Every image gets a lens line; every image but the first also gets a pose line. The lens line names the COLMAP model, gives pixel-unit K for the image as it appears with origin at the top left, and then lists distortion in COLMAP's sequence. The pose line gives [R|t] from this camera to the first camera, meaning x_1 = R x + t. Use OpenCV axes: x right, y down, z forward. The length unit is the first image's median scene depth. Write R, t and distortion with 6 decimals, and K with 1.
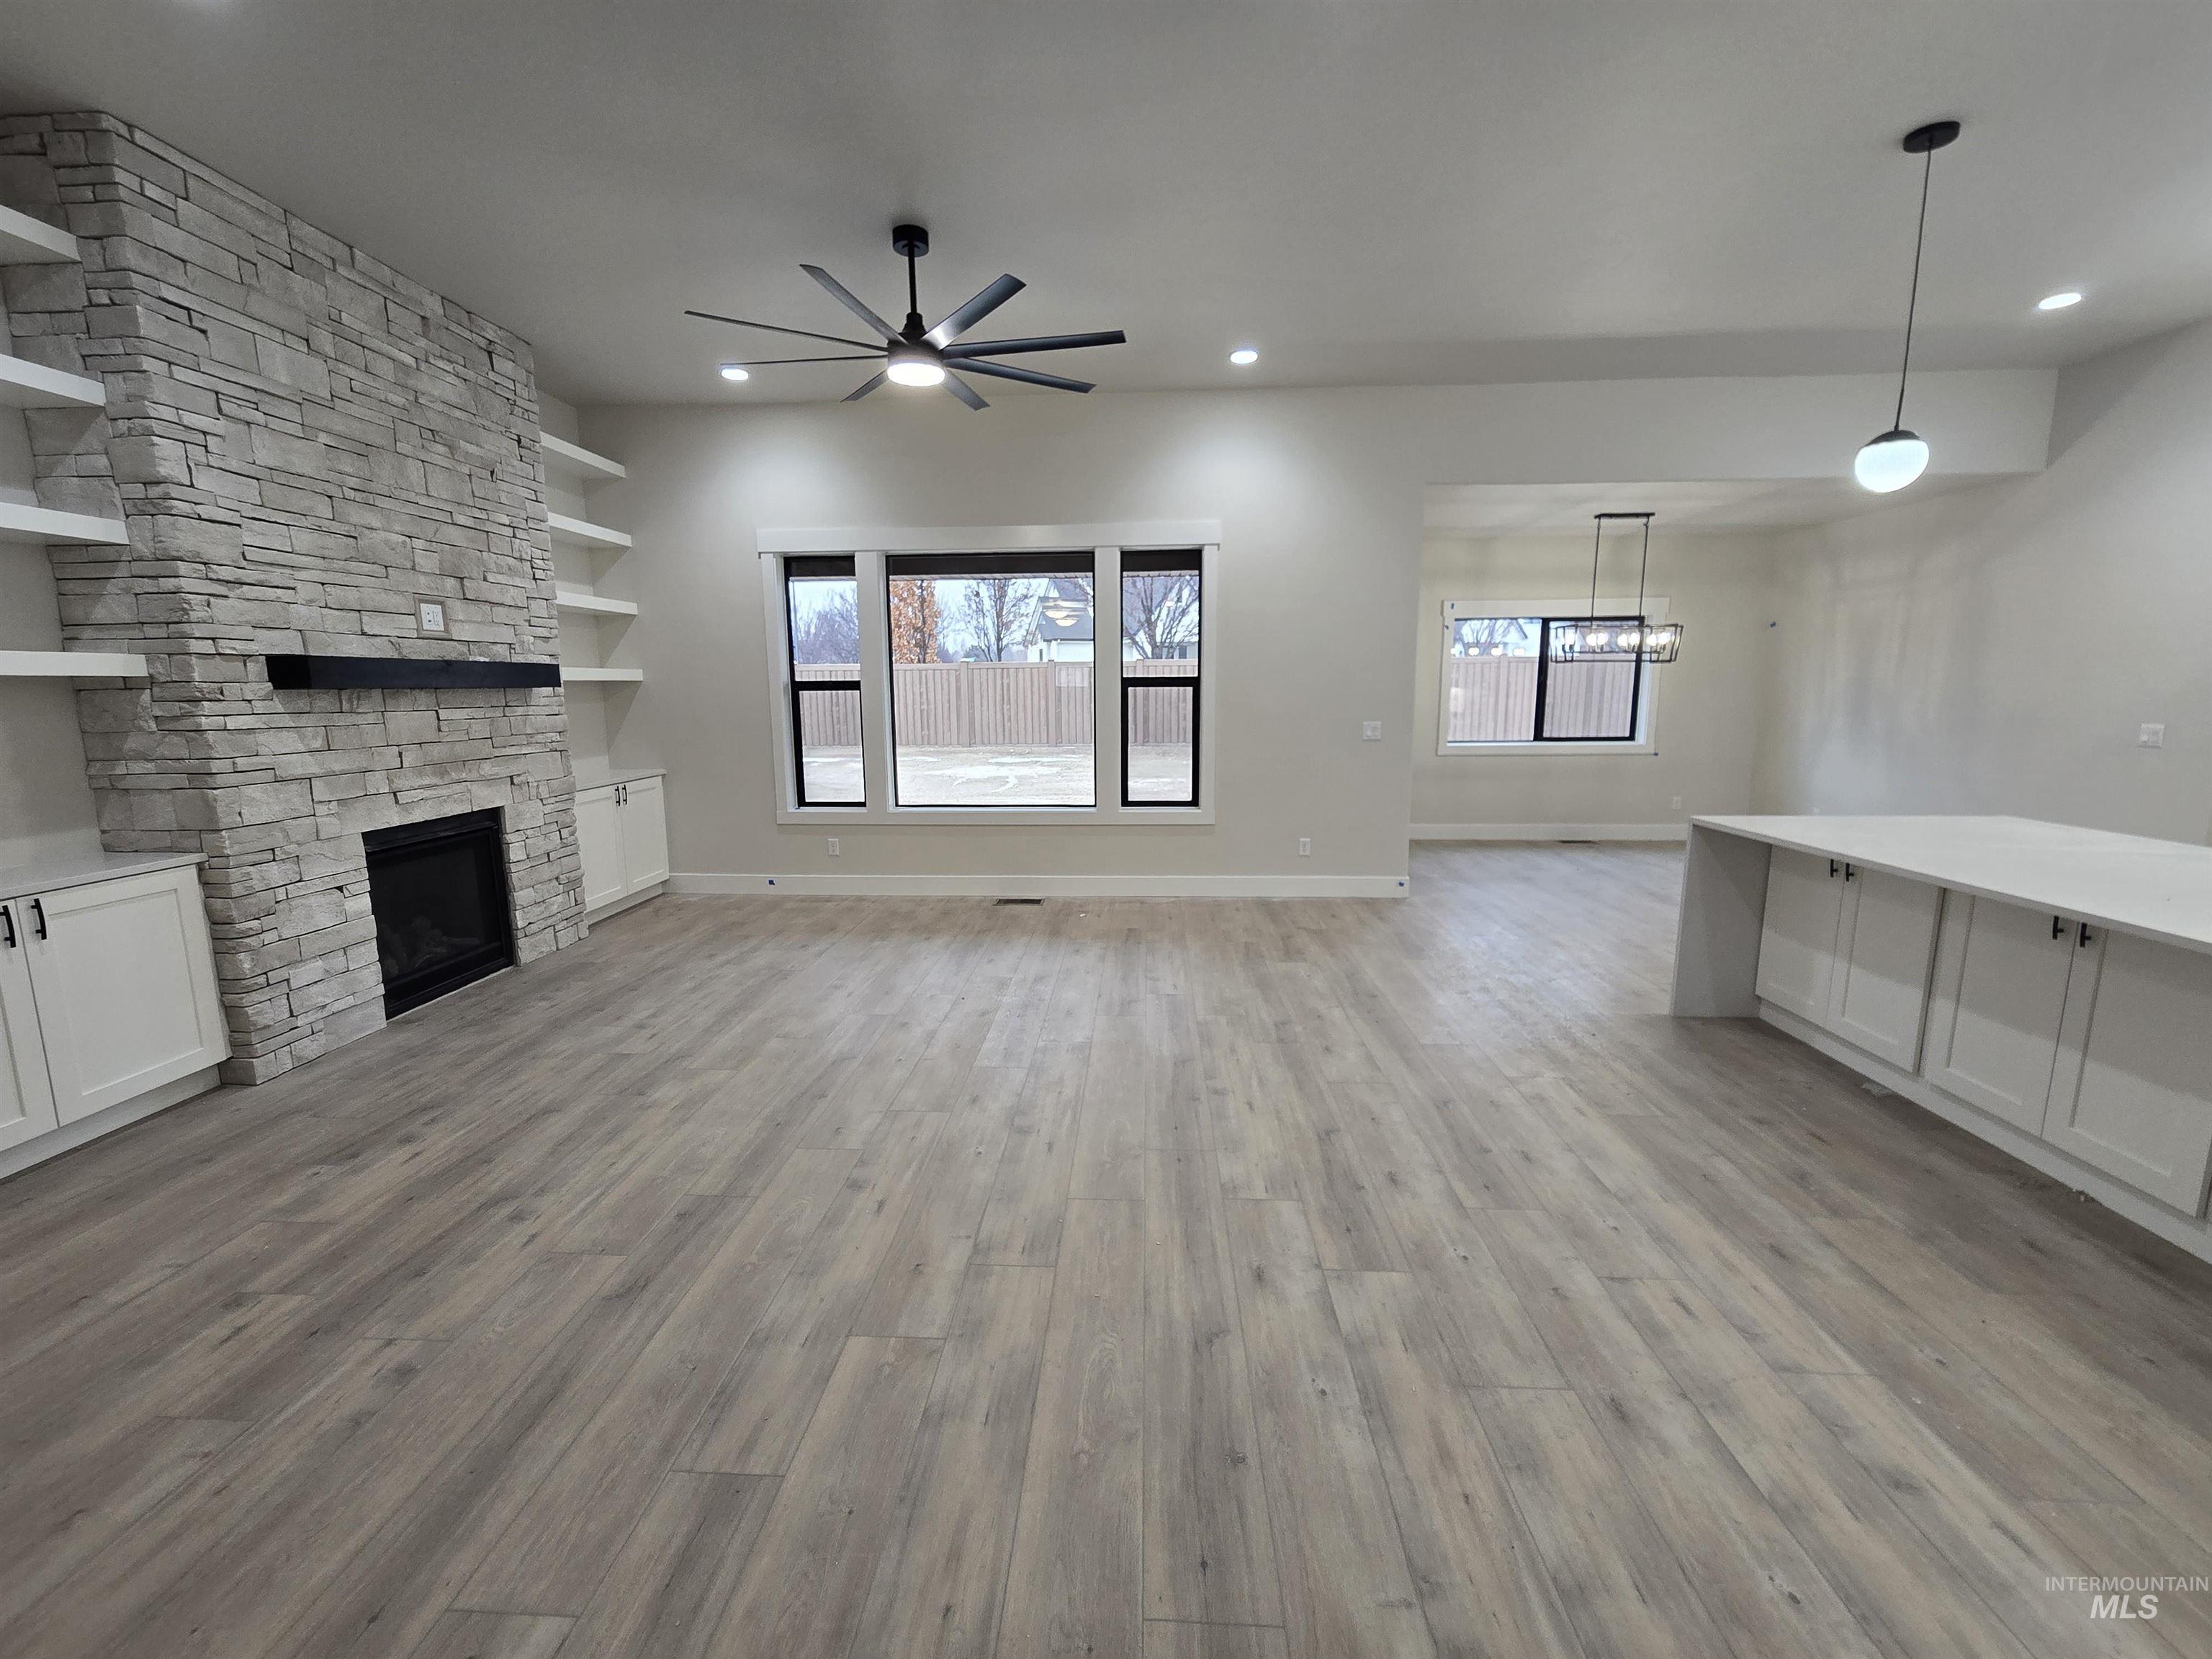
lens RADIAL K [[904.3, 0, 1106.0], [0, 904.3, 829.5], [0, 0, 1]] dist [-0.002332, 0.000035]
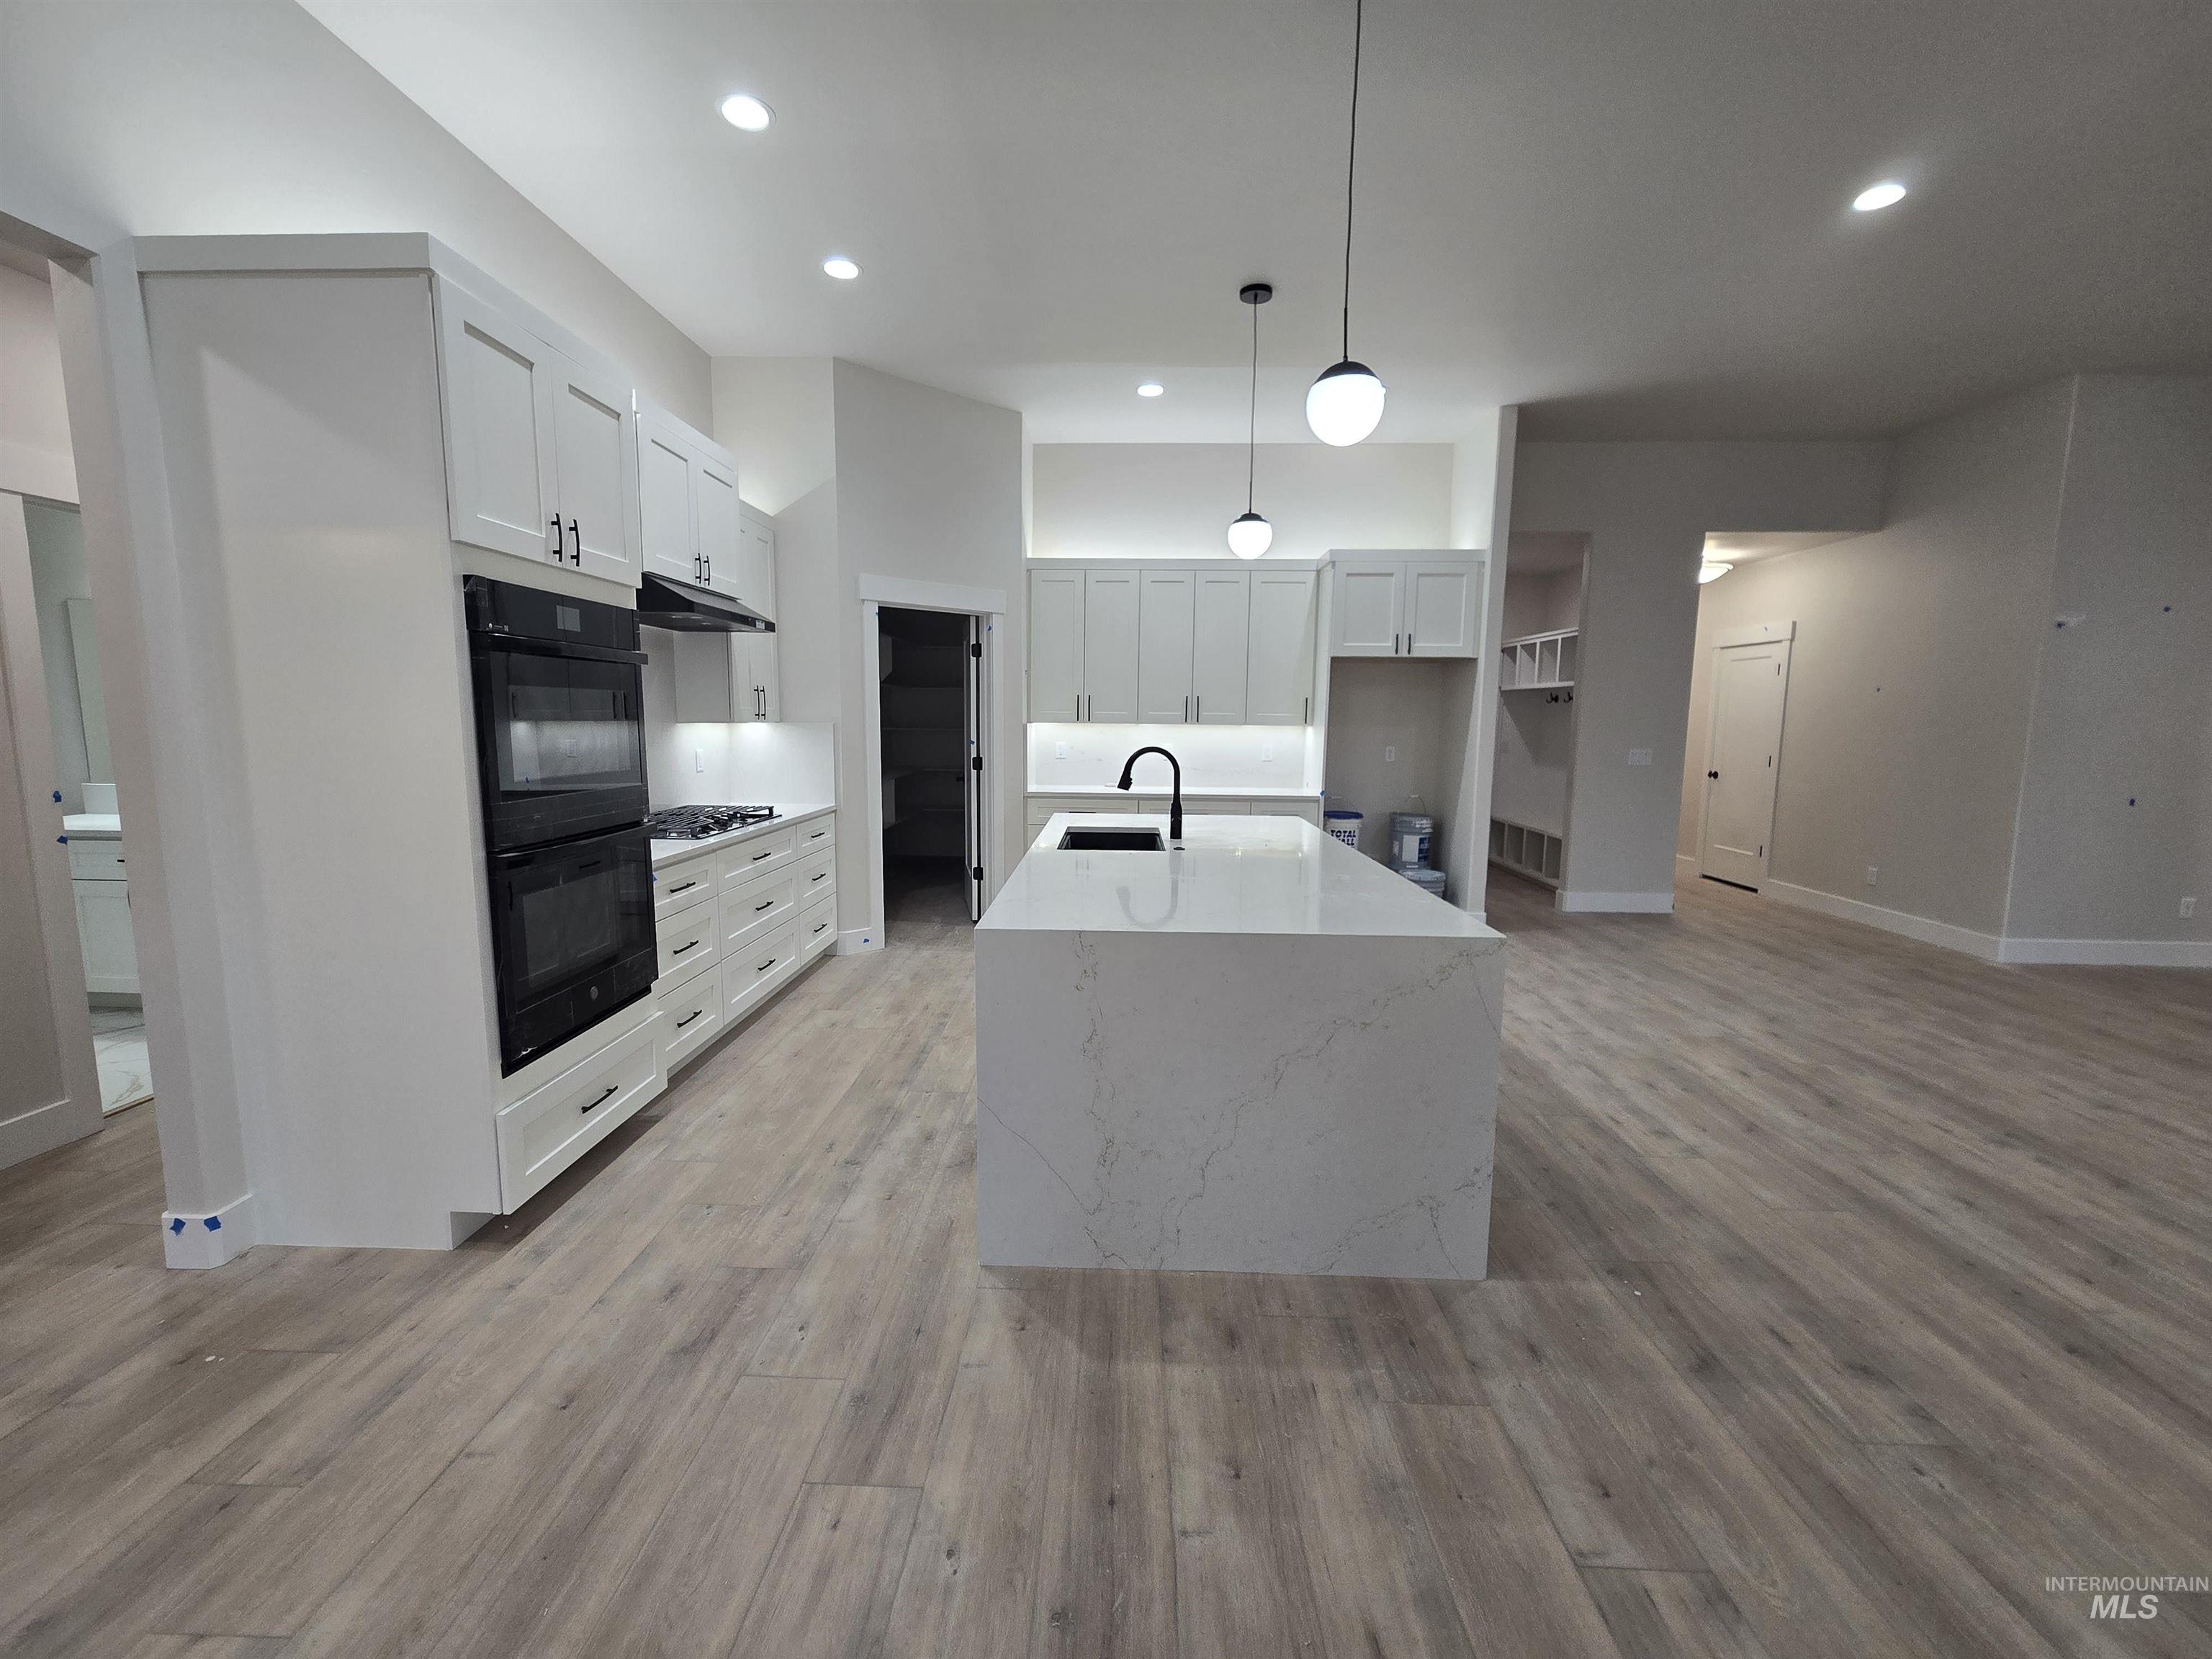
lens RADIAL K [[904.3, 0, 1106.0], [0, 904.3, 829.5], [0, 0, 1]] dist [-0.002332, 0.000035]
pose [[-0.999729, 0.001483, -0.023243, 0.937423], [-0.005106, 0.959741, 0.280841, -0.242989], [0.022724, 0.280883, -0.959473, 1.563870]]
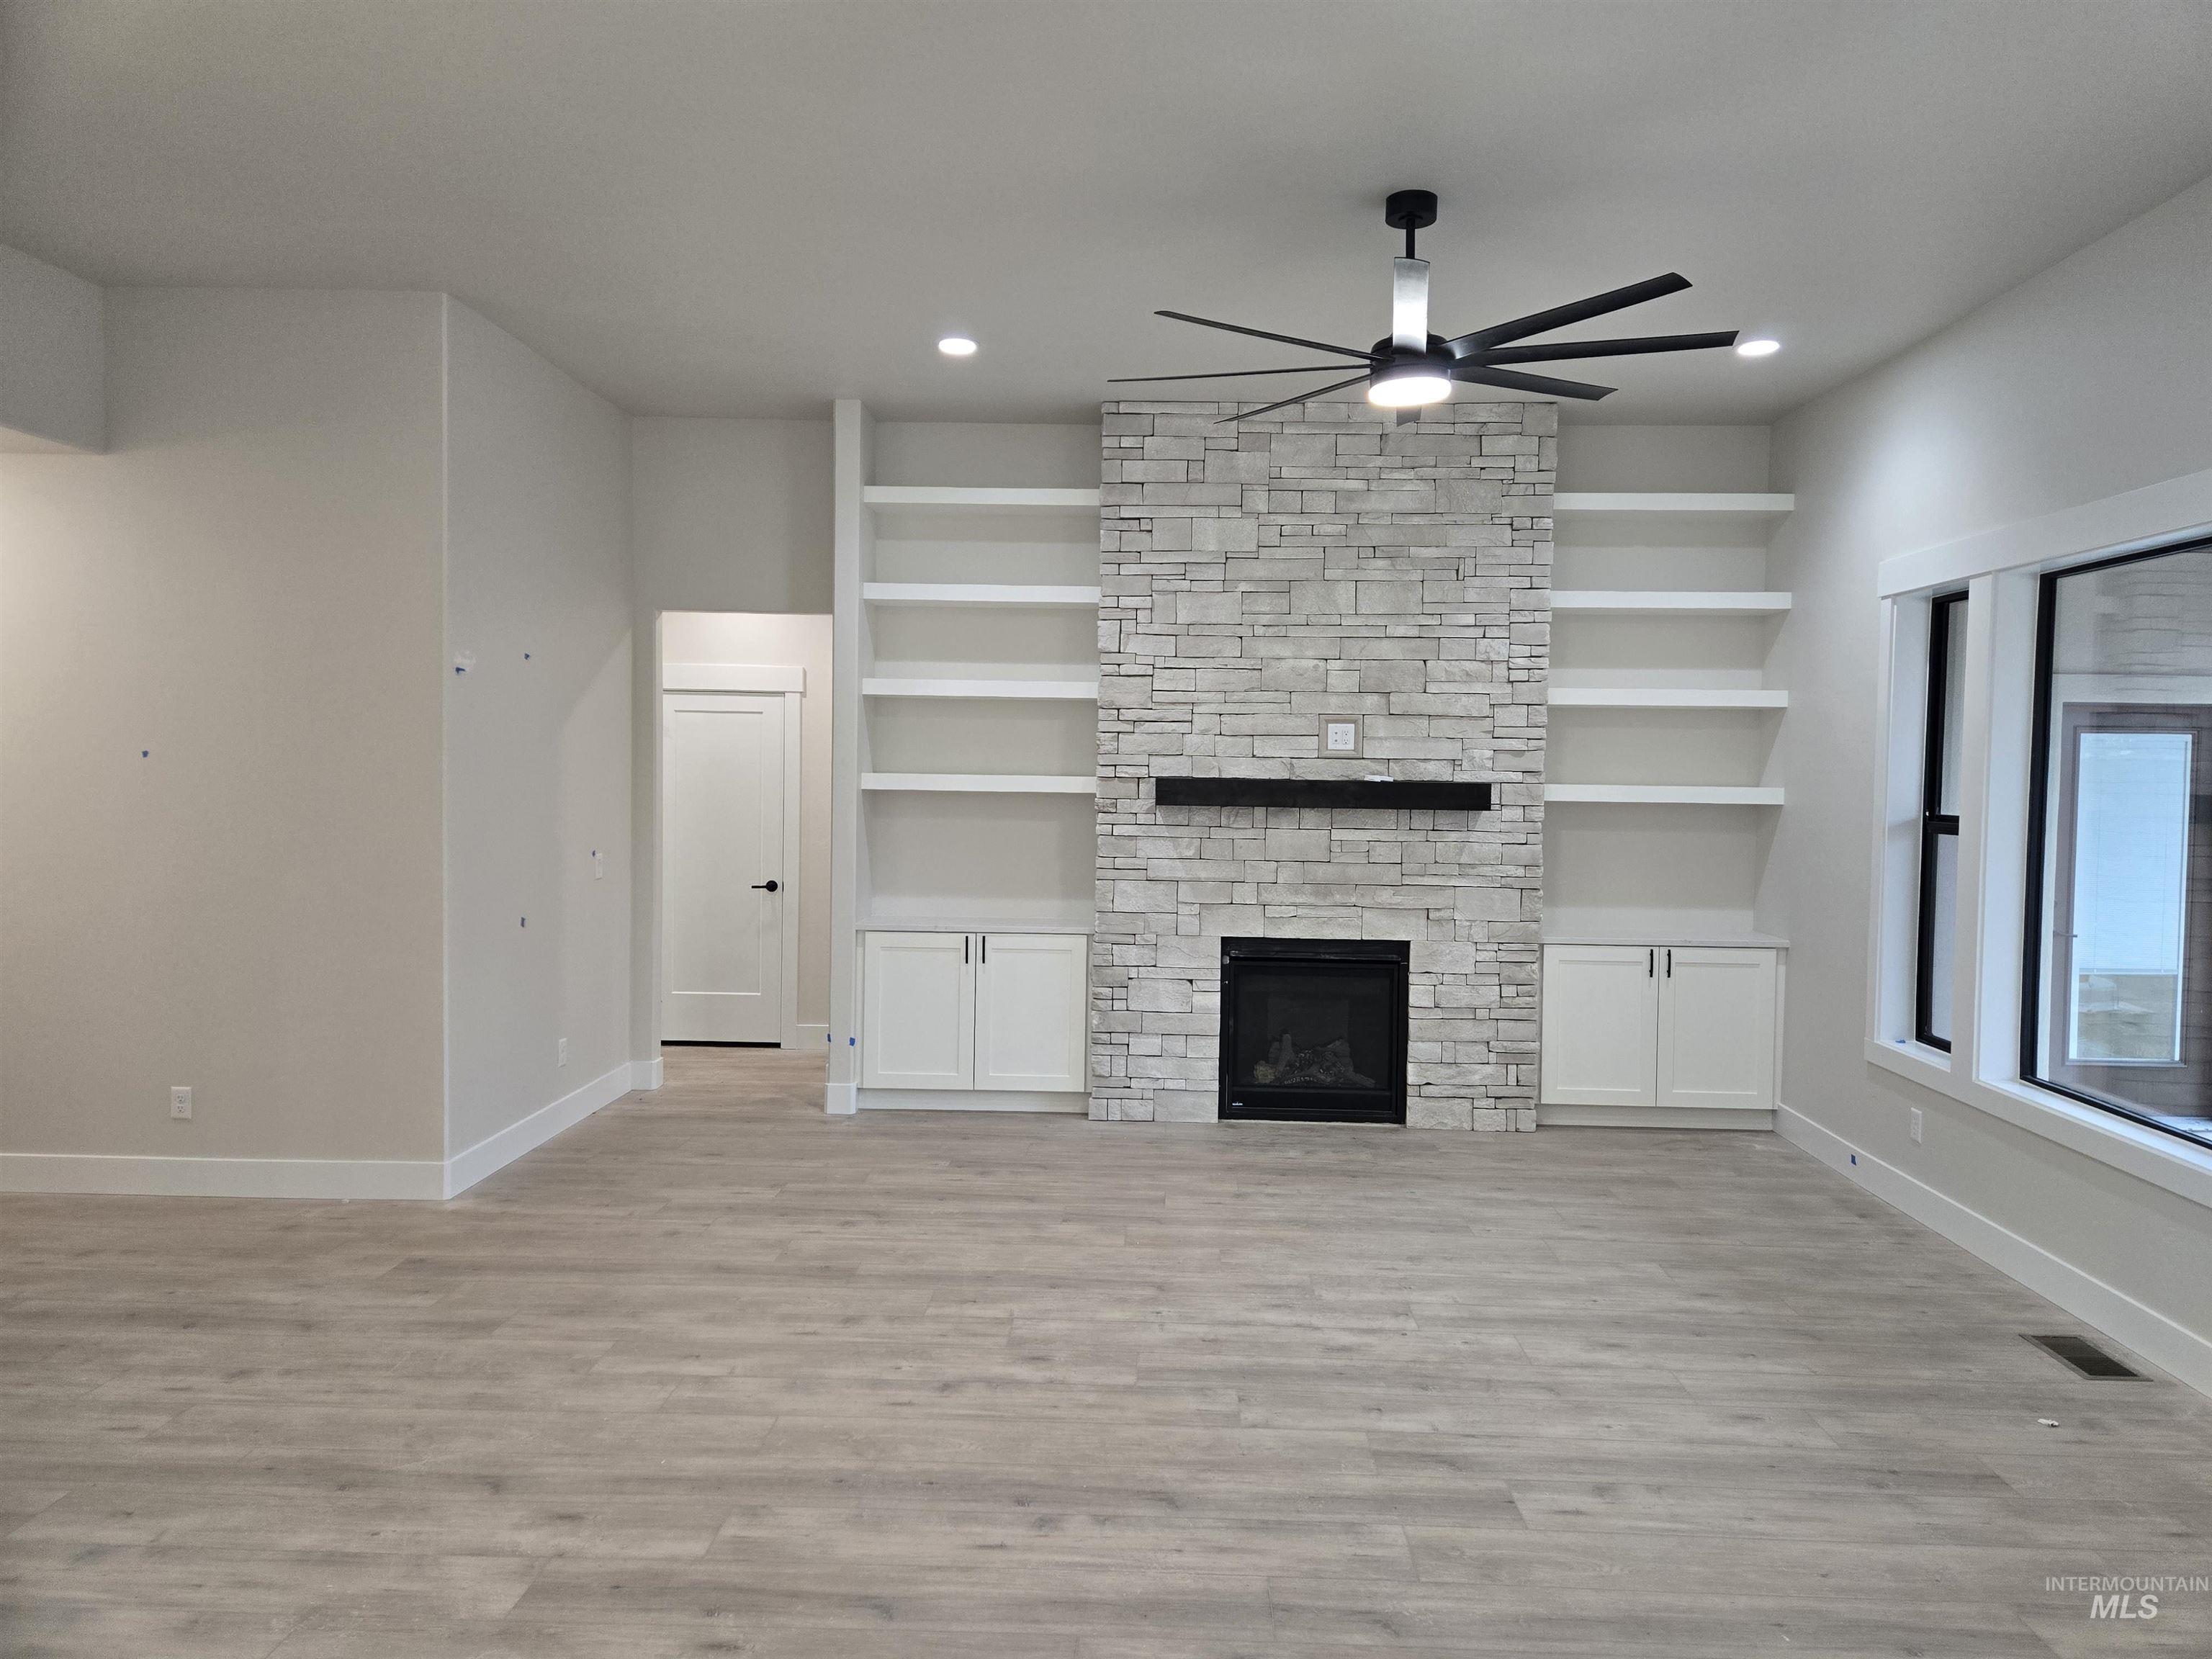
lens RADIAL K [[1470.4, 0, 1110.6], [0, 1470.4, 814.9], [0, 0, 1]] dist [0.090000, -0.078780]
pose [[0.017655, 0.042371, -0.998946, 0.962881], [-0.173747, 0.984031, 0.038668, -0.191668], [0.984632, 0.172882, 0.024735, 0.822632]]
